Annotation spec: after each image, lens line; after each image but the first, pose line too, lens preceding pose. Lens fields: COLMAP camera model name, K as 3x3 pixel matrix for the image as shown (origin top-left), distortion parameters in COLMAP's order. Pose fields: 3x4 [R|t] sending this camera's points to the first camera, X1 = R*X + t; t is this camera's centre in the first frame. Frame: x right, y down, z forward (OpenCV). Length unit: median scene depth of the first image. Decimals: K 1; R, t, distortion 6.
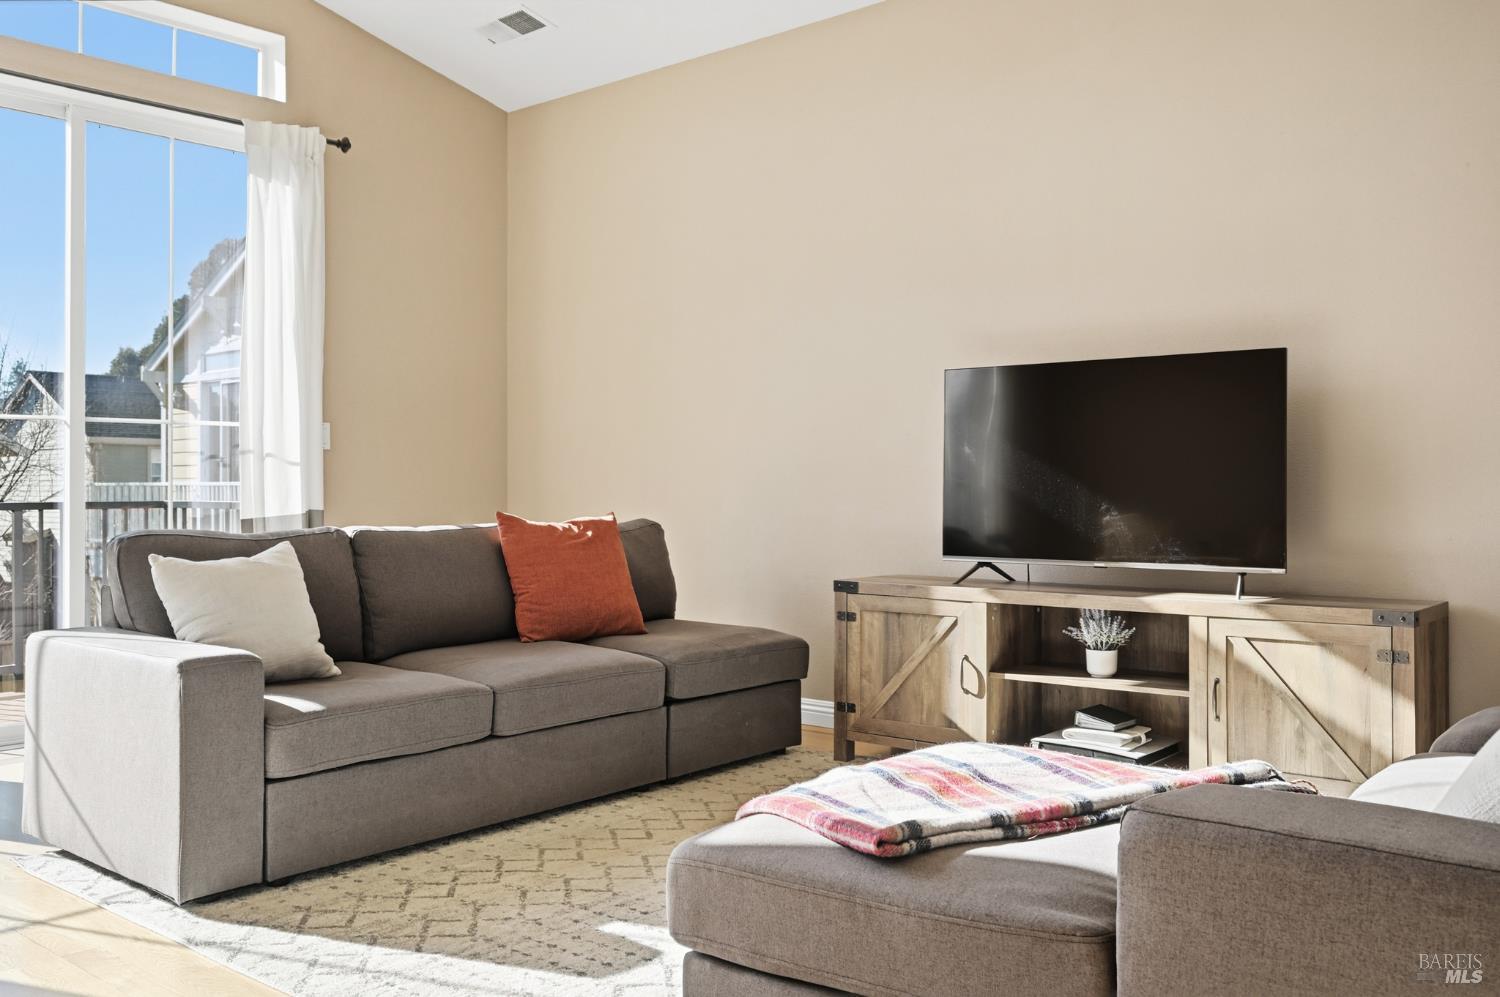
lens RADIAL K [[1293.3, 0, 749.4], [0, 1293.3, 472.5], [0, 0, 1]] dist [-0.002272, -0.001025]
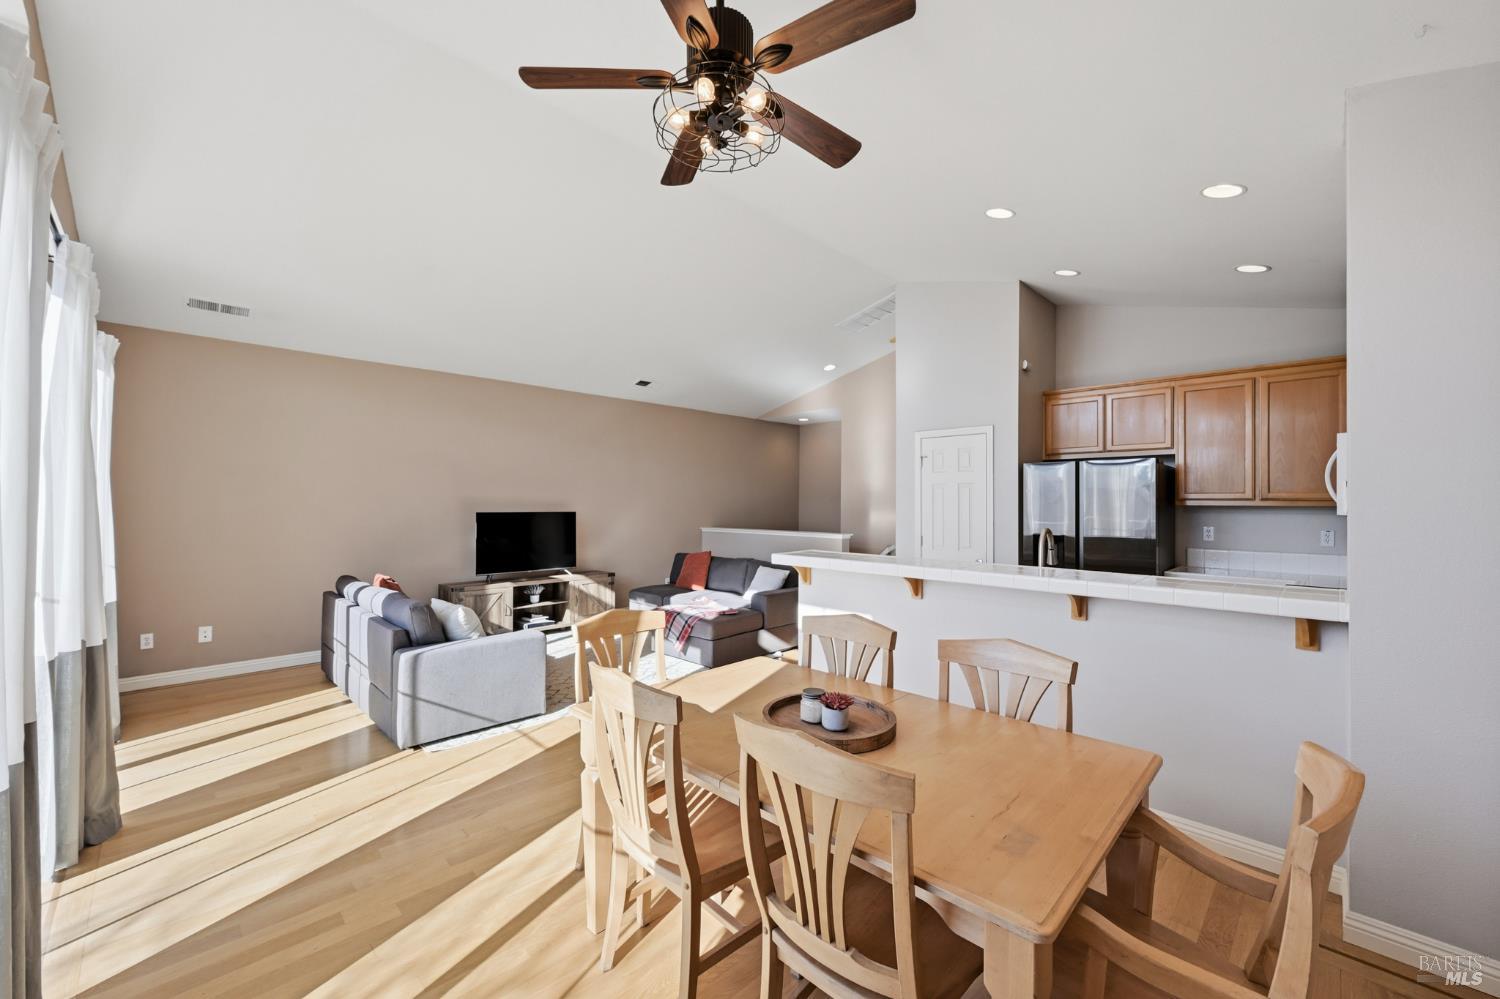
lens RADIAL K [[590.7, 0, 750.1], [0, 590.7, 500.9], [0, 0, 1]] dist [-0.001037, 0.000001]
pose [[0.059470, 0.012630, 0.998150, -1.282203], [-0.017028, 0.999787, -0.011637, -0.109038], [-0.998085, -0.016305, 0.059673, 0.320868]]
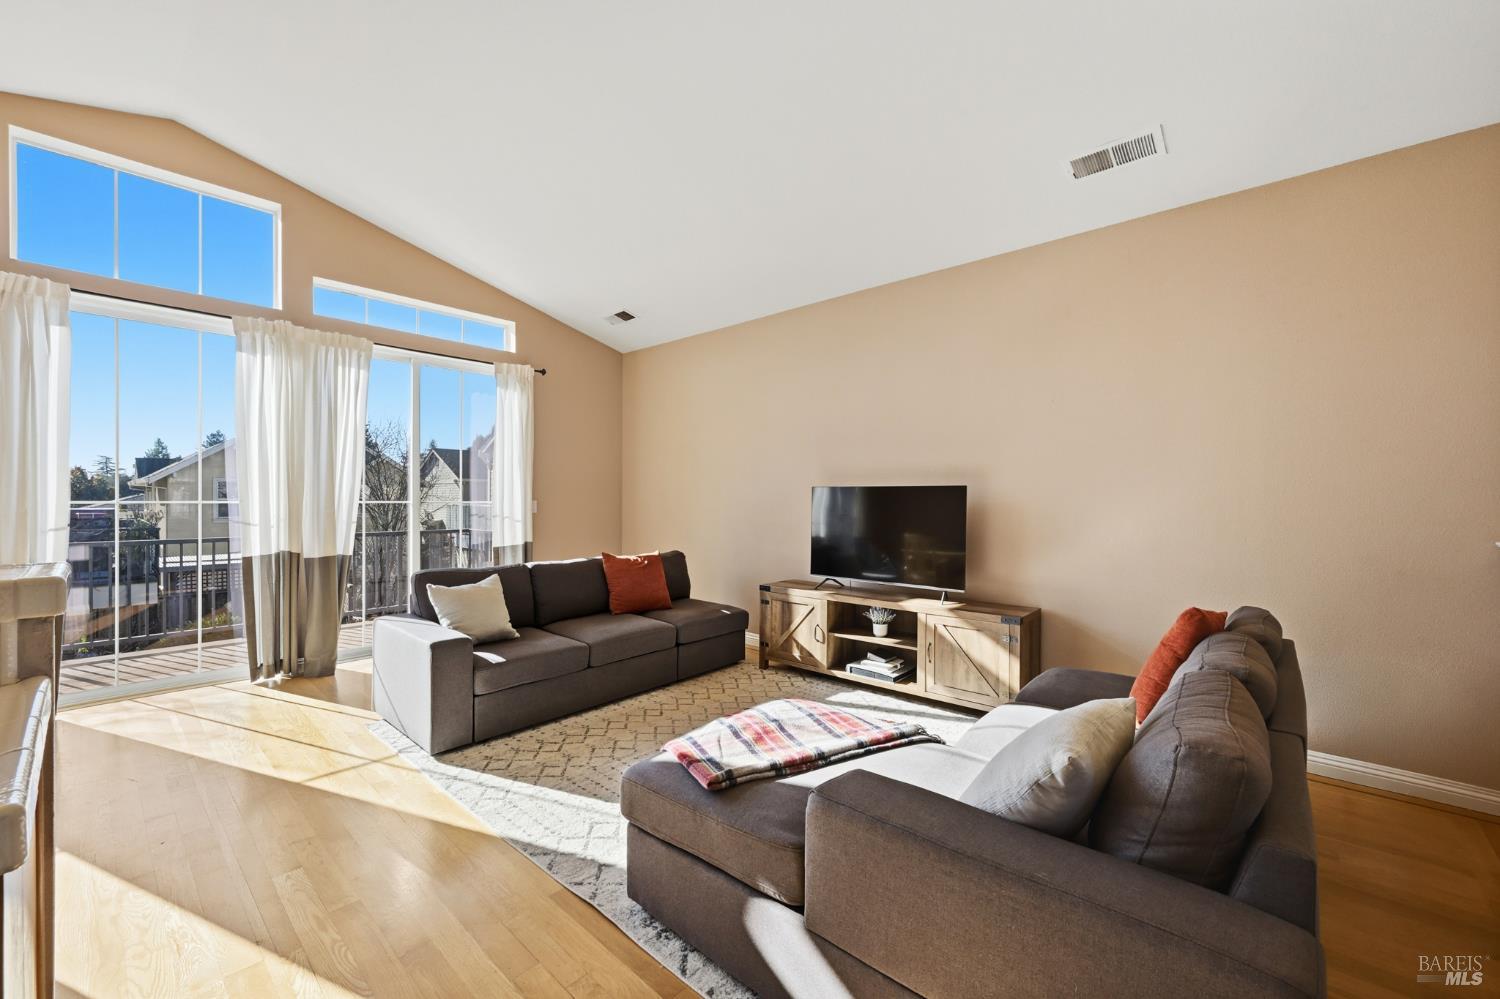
lens RADIAL K [[590.7, 0, 750.1], [0, 590.7, 500.9], [0, 0, 1]] dist [-0.001037, 0.000001]
pose [[0.999713, 0.008086, -0.022551, 0.077358], [-0.007737, 0.999850, 0.015503, -0.077420], [0.022673, -0.015324, 0.999625, 0.025048]]
